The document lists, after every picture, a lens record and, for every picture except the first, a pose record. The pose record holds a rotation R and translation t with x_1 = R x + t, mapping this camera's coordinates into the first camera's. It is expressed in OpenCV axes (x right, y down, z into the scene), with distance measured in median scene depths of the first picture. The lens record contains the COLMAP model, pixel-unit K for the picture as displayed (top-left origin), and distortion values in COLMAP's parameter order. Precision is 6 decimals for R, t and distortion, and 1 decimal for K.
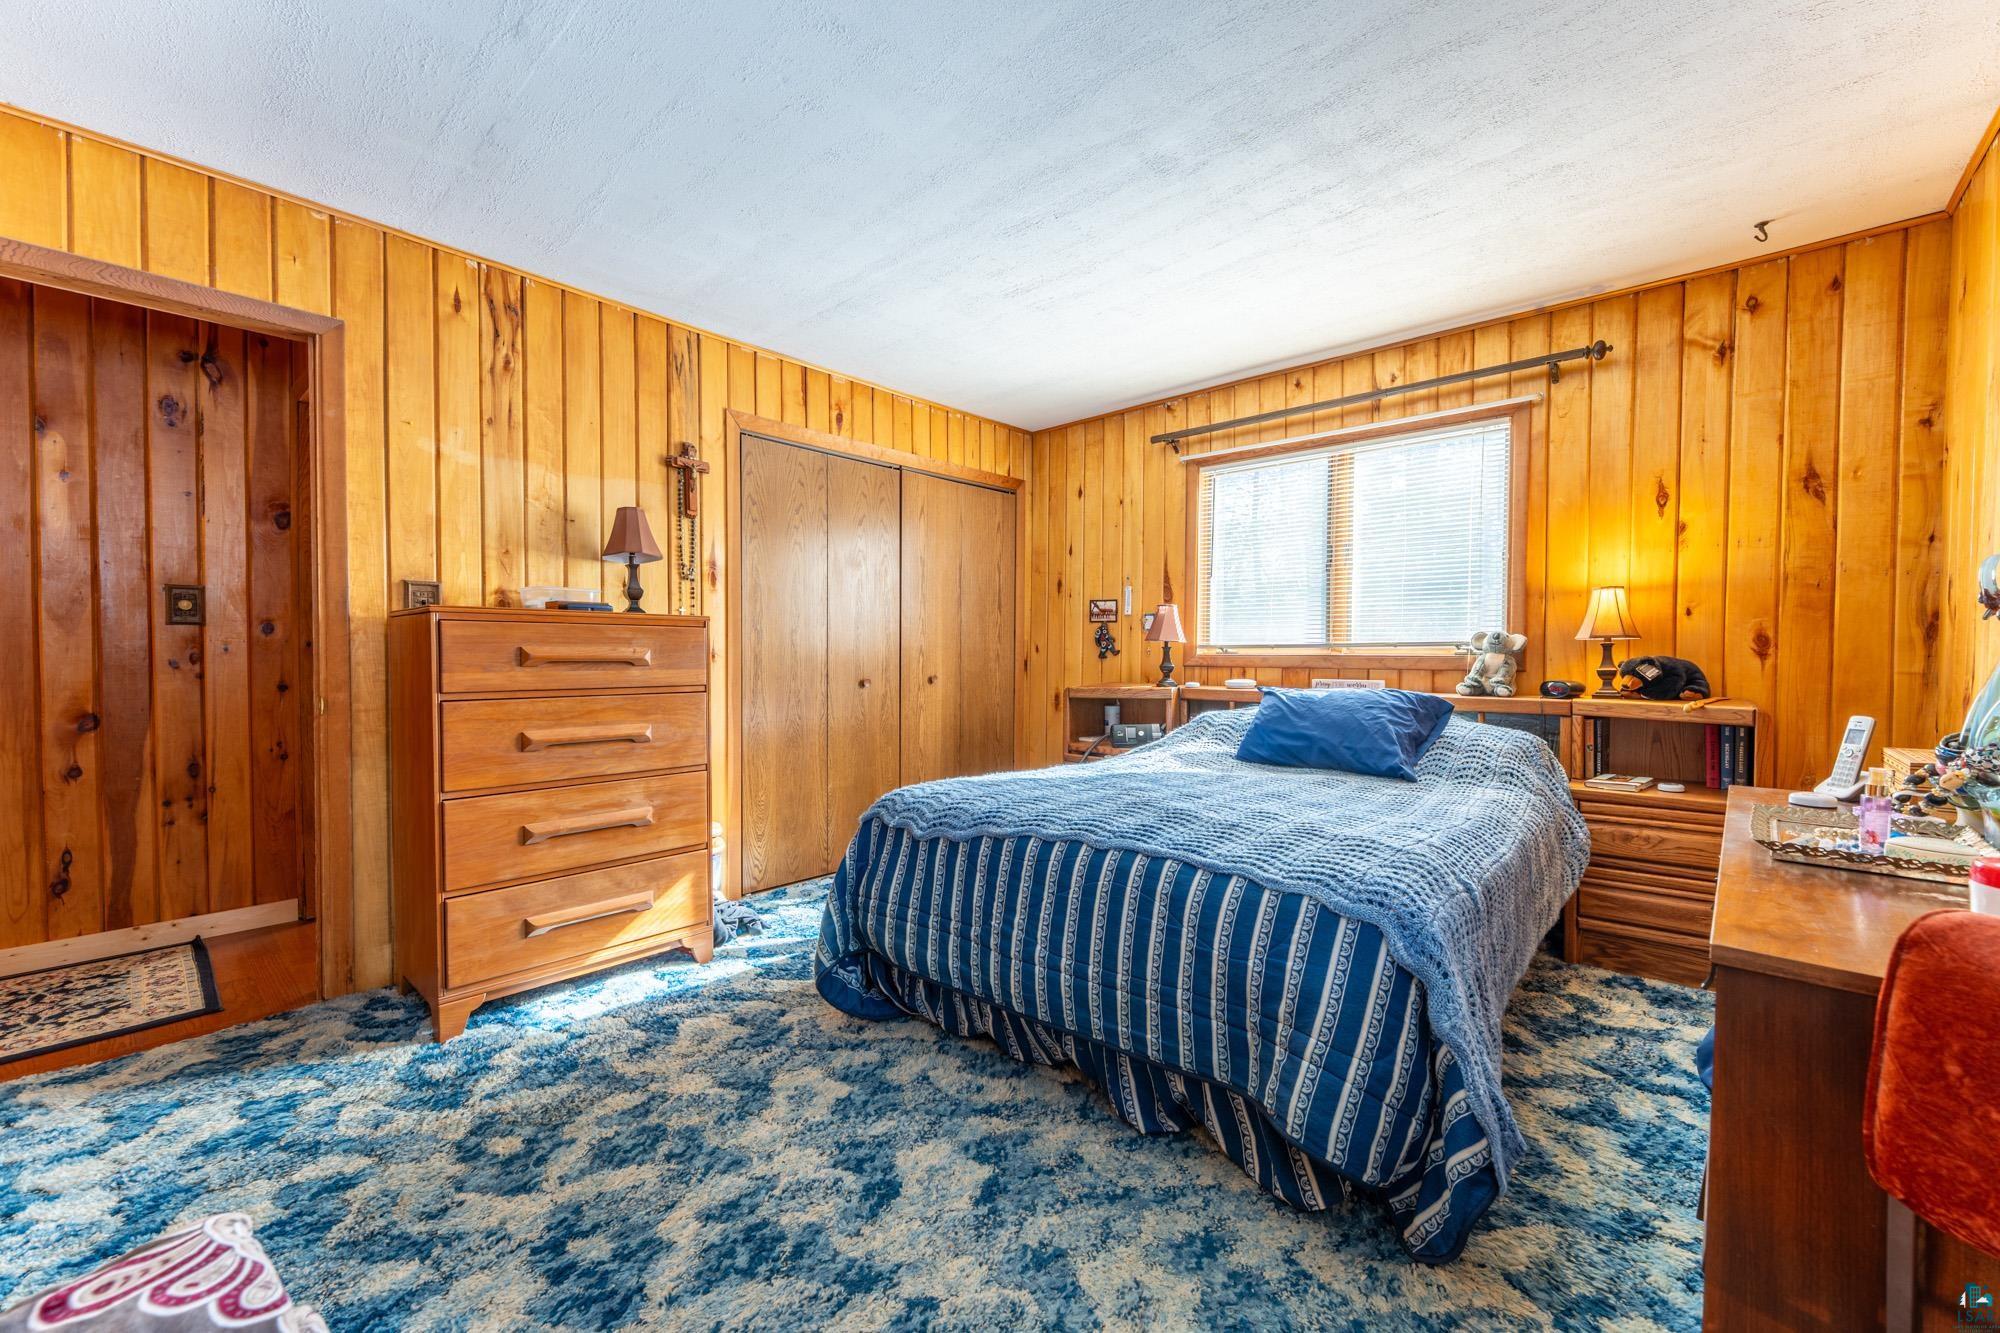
lens RADIAL K [[793.8, 0, 989.3], [0, 793.8, 666.0], [0, 0, 1]] dist [0.000083, 0.000148]
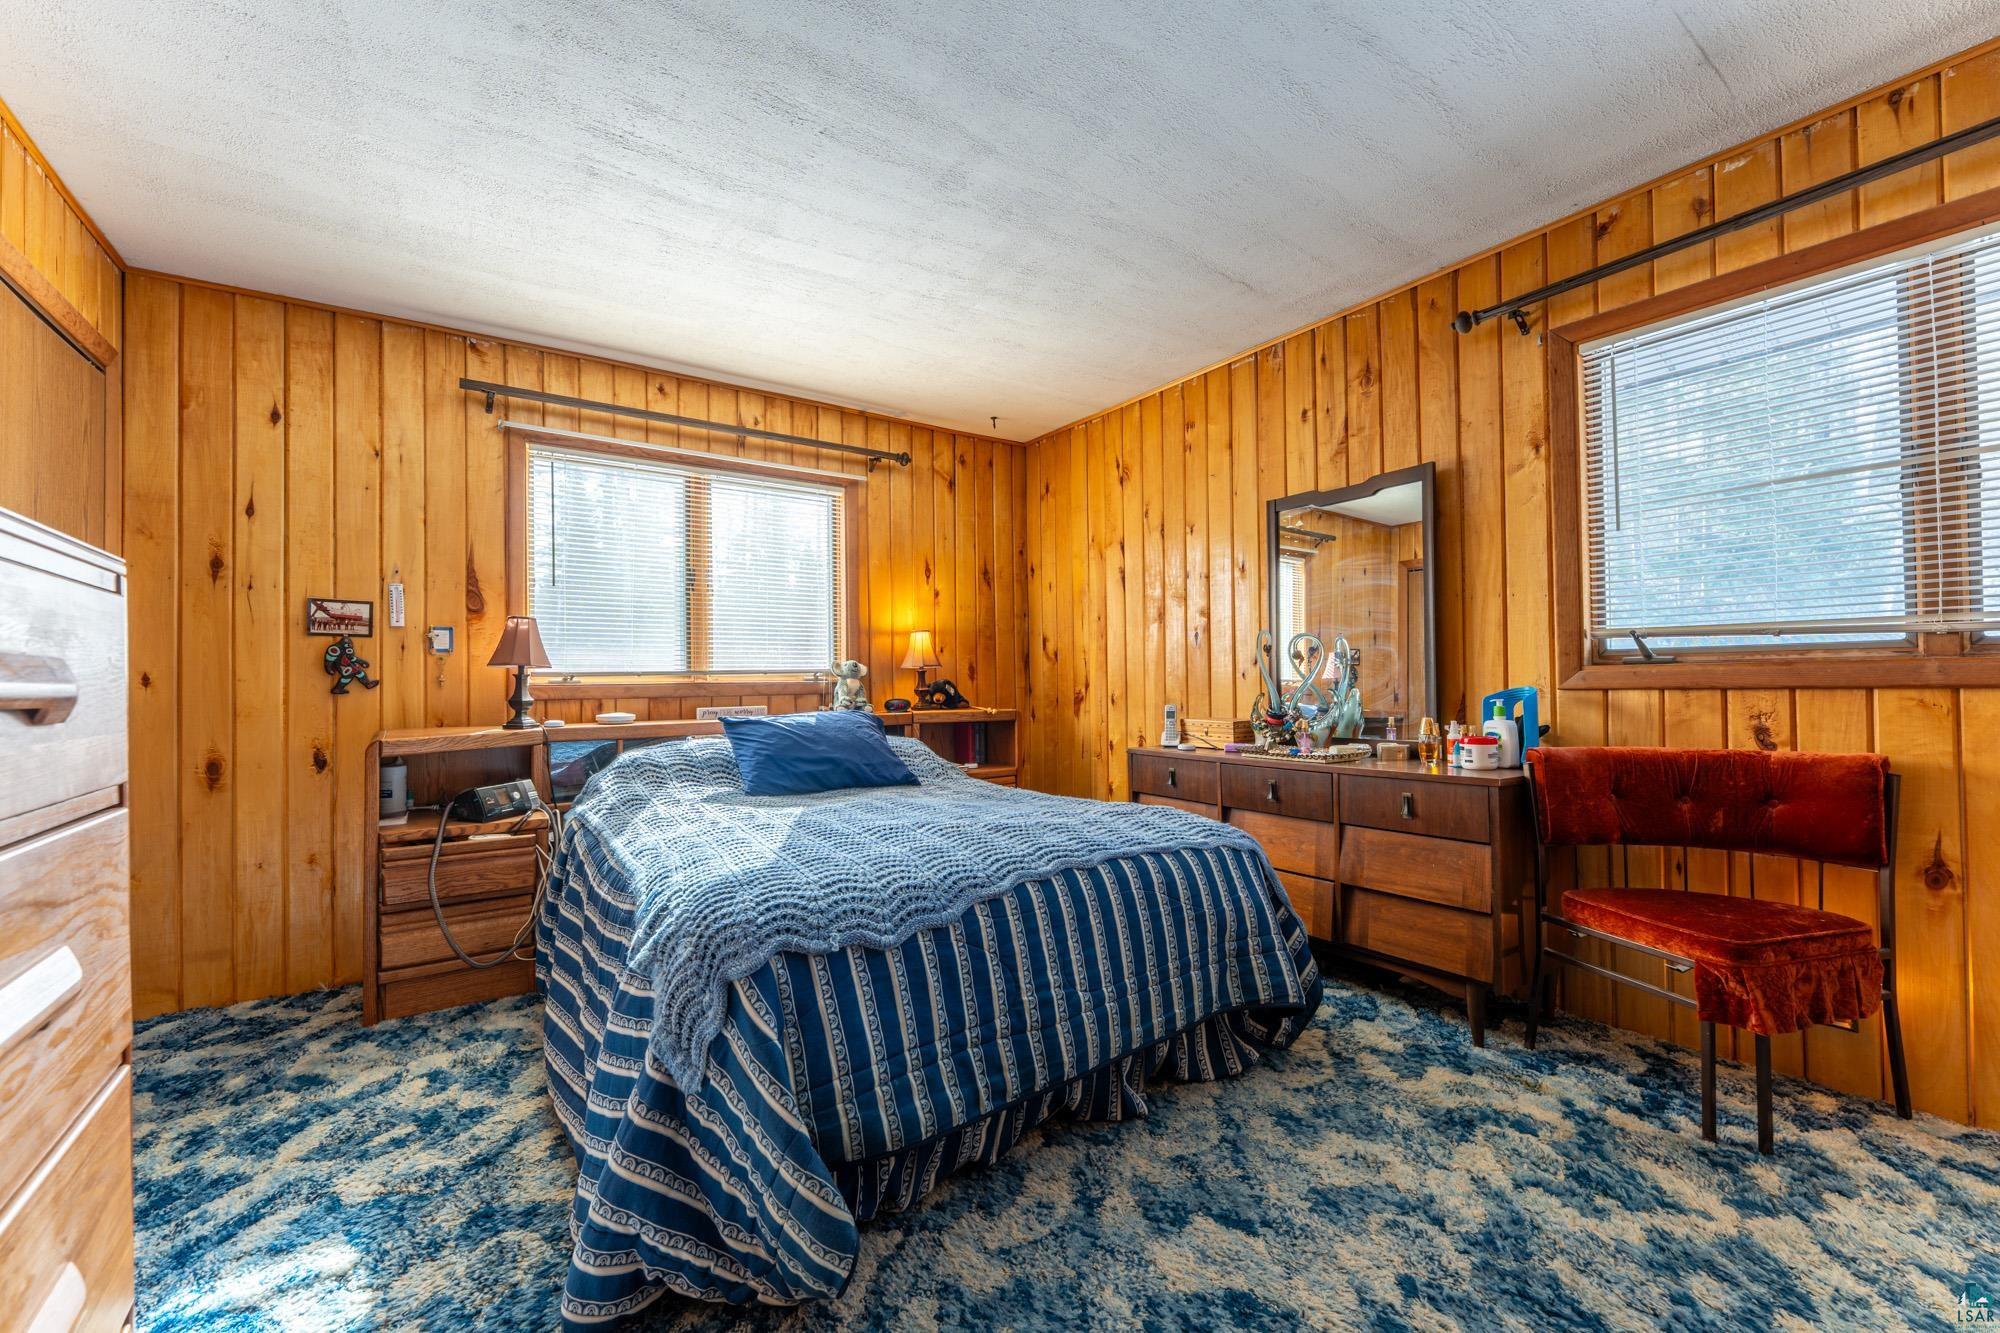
lens RADIAL K [[793.8, 0, 988.1], [0, 793.8, 668.4], [0, 0, 1]] dist [0.000083, 0.000148]
pose [[0.221421, 0.010333, 0.975124, -0.452314], [0.031600, 0.999343, -0.017765, -0.003057], [-0.974666, 0.034747, 0.220948, 0.469145]]
